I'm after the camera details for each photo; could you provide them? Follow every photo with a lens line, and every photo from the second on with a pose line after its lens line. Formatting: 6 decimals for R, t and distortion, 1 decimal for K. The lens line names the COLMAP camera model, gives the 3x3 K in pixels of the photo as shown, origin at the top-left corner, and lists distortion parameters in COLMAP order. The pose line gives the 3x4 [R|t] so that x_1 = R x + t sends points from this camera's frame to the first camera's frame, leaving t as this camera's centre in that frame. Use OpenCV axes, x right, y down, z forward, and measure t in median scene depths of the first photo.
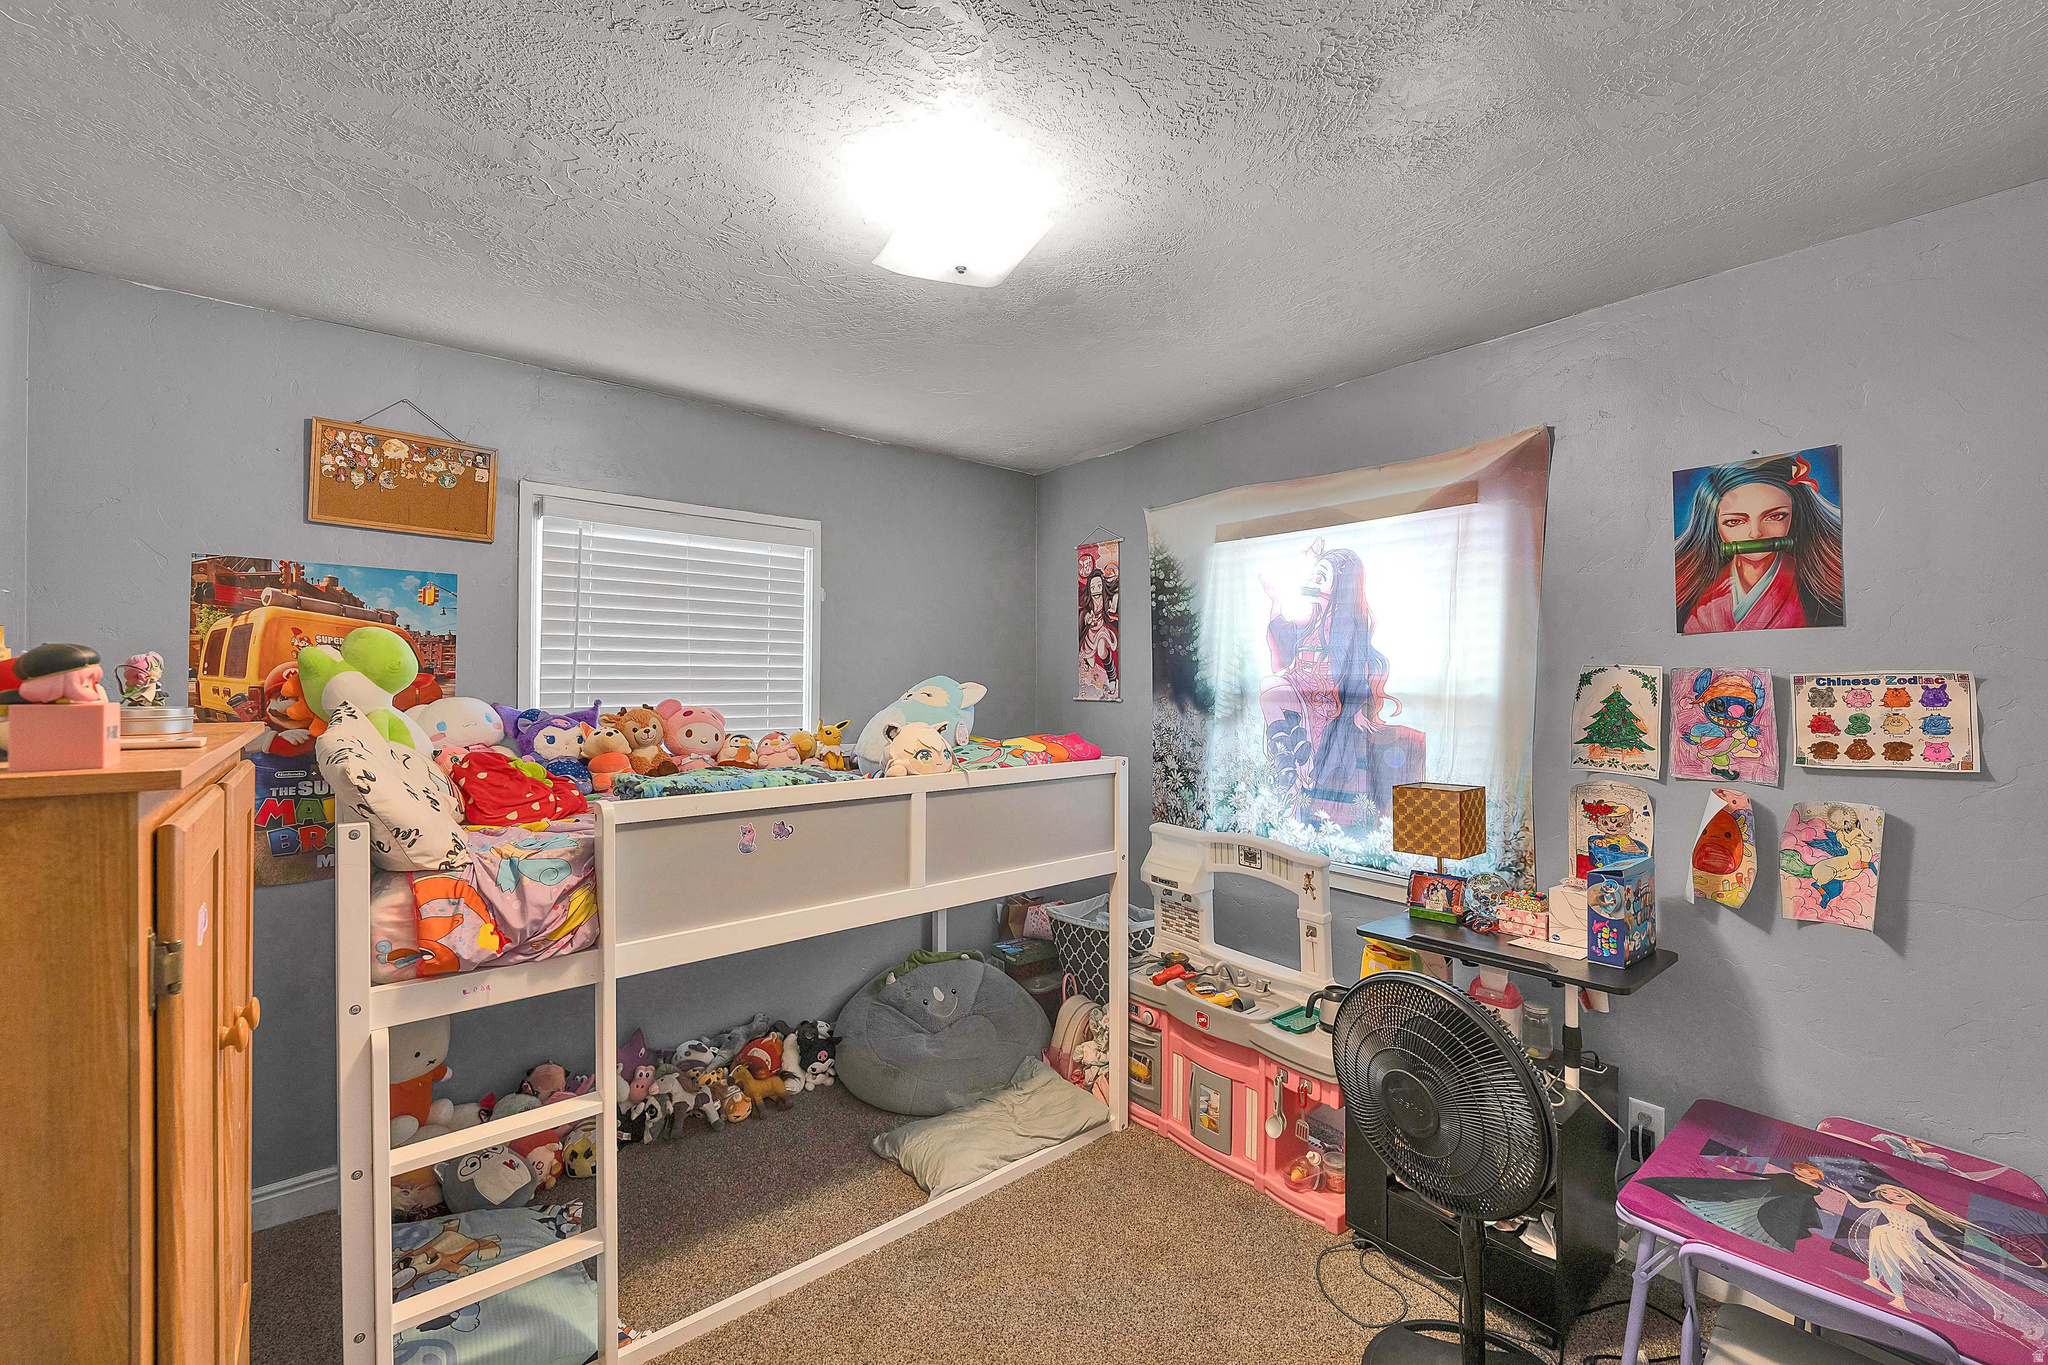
lens RADIAL K [[857.9, 0, 1022.5], [0, 857.9, 678.7], [0, 0, 1]] dist [-0.001773, -0.008607]
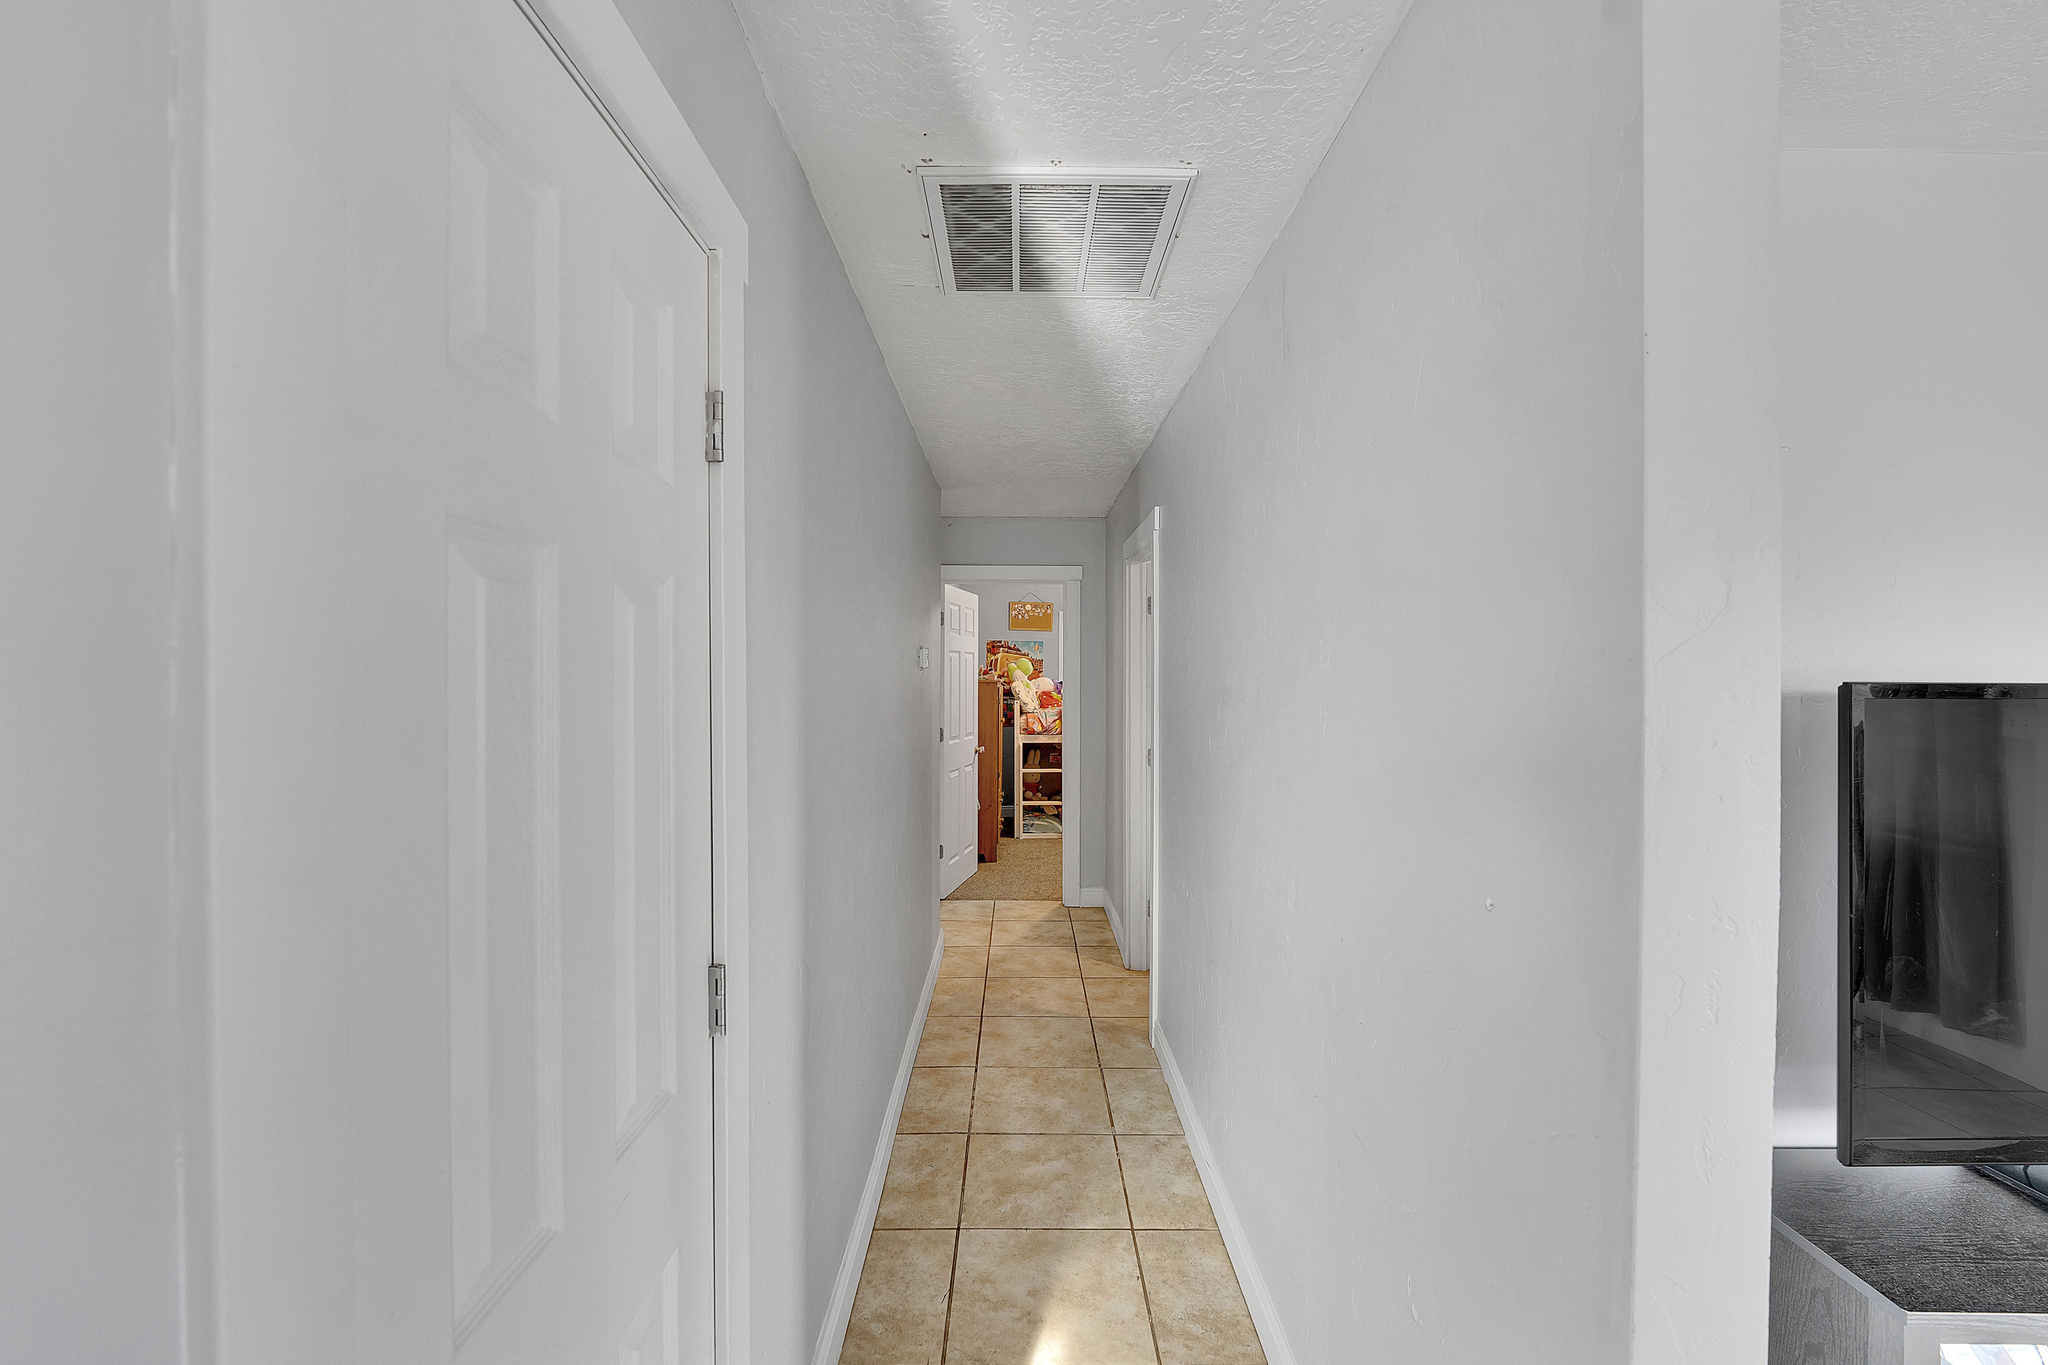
lens RADIAL K [[857.9, 0, 1022.5], [0, 857.9, 678.7], [0, 0, 1]] dist [-0.001773, -0.008607]
pose [[0.778492, 0.006812, -0.627618, 1.633842], [0.000039, 0.999941, 0.010901, -0.010509], [0.627655, -0.008511, 0.778445, -1.972192]]
